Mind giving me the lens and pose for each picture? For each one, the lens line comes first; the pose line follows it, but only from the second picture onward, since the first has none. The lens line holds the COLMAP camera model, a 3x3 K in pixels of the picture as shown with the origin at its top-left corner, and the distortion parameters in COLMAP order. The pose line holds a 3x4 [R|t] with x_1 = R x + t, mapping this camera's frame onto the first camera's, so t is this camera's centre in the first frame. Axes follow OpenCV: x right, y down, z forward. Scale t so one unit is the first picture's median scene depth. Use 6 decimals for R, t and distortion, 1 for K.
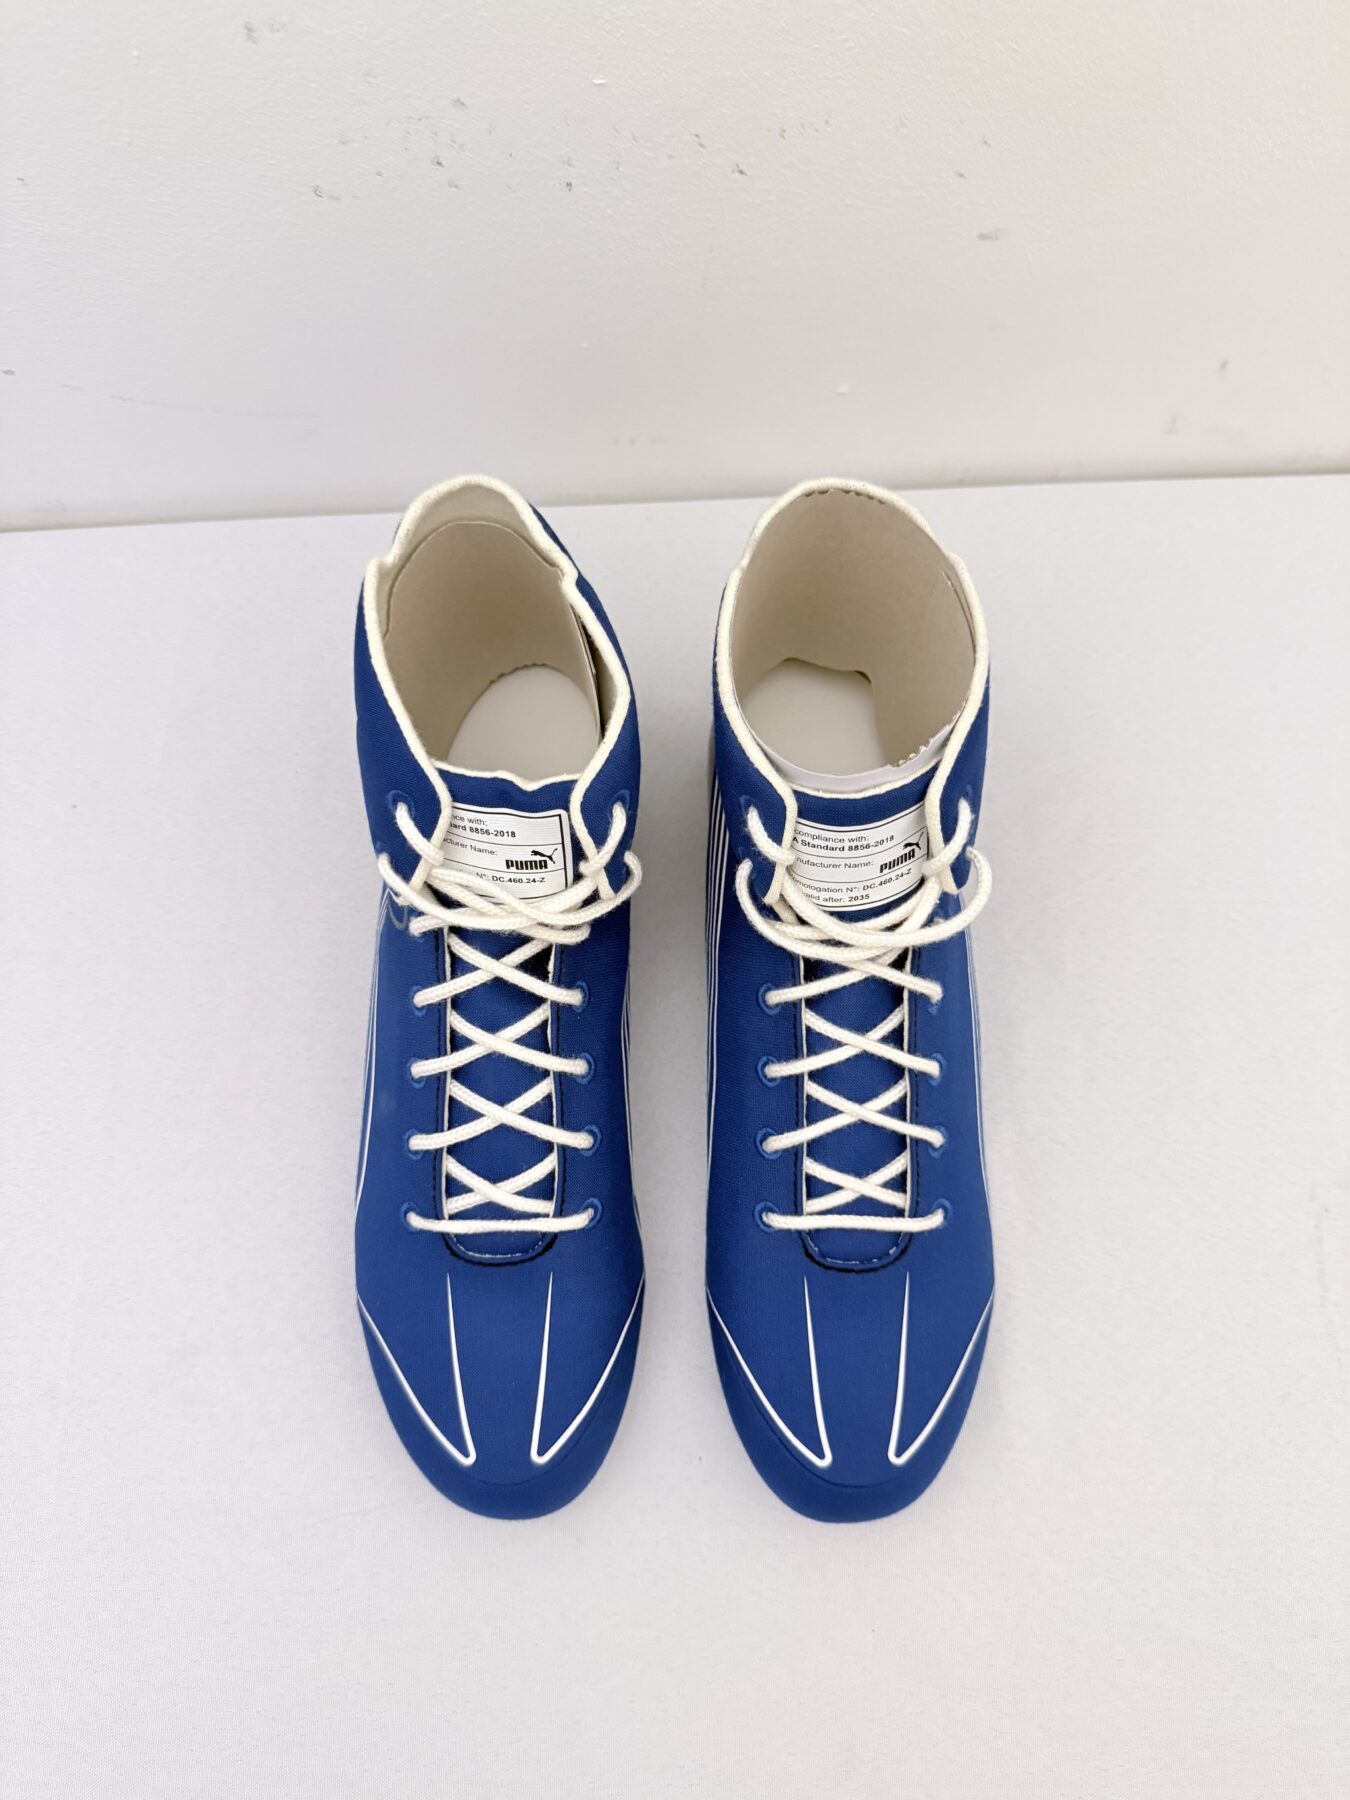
lens RADIAL K [[1300.8, 0, 686.9], [0, 1300.8, 899.5], [0, 0, 1]] dist [0.006663, -0.023940]
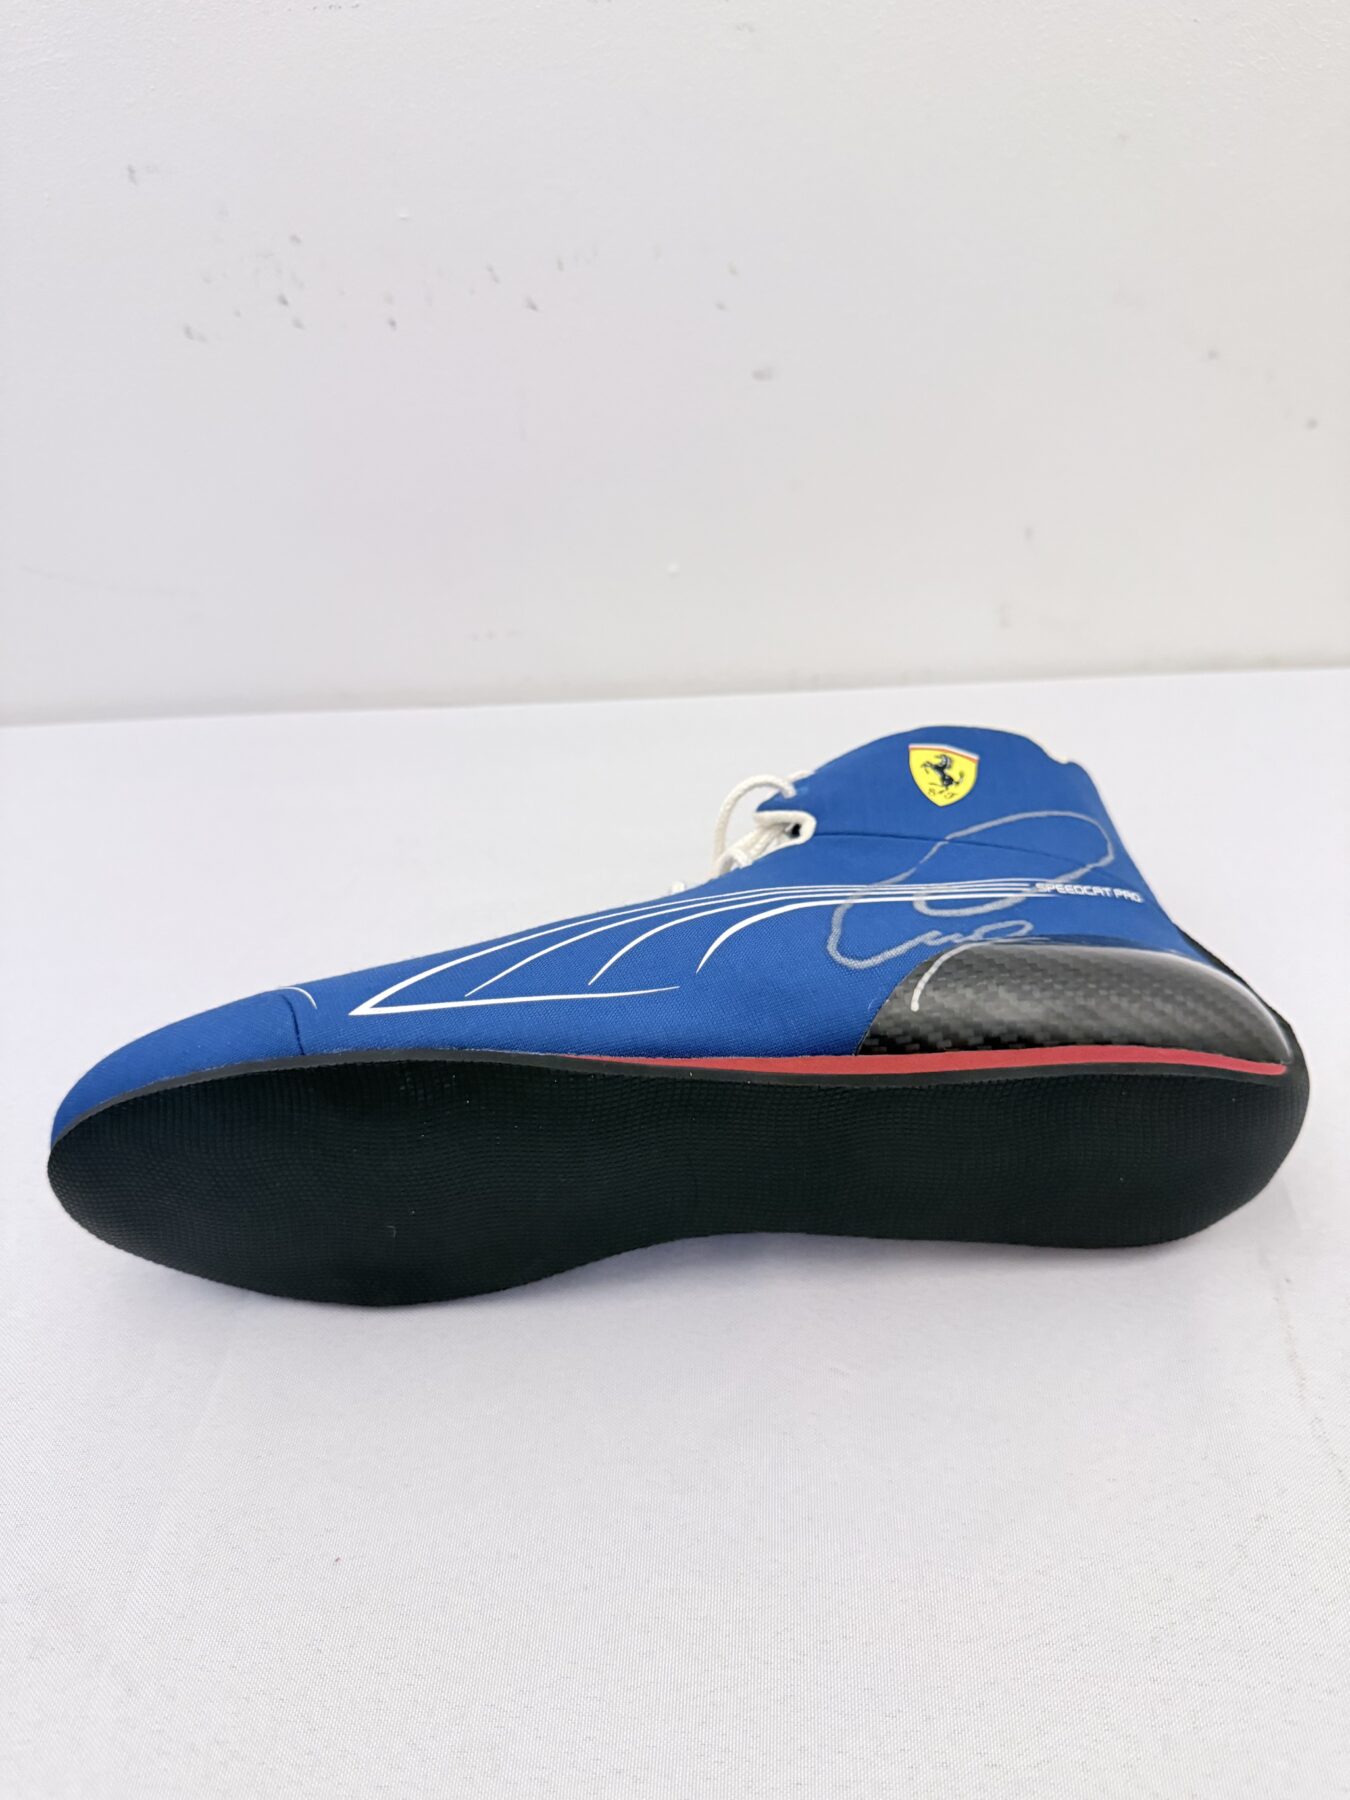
lens RADIAL K [[1321.3, 0, 674.9], [0, 1321.3, 908.3], [0, 0, 1]] dist [-0.007693, -0.009023]
pose [[0.995651, -0.017455, -0.091514, 0.278517], [-0.035906, 0.834510, -0.549821, 0.578861], [0.085966, 0.550716, 0.830254, 0.313457]]
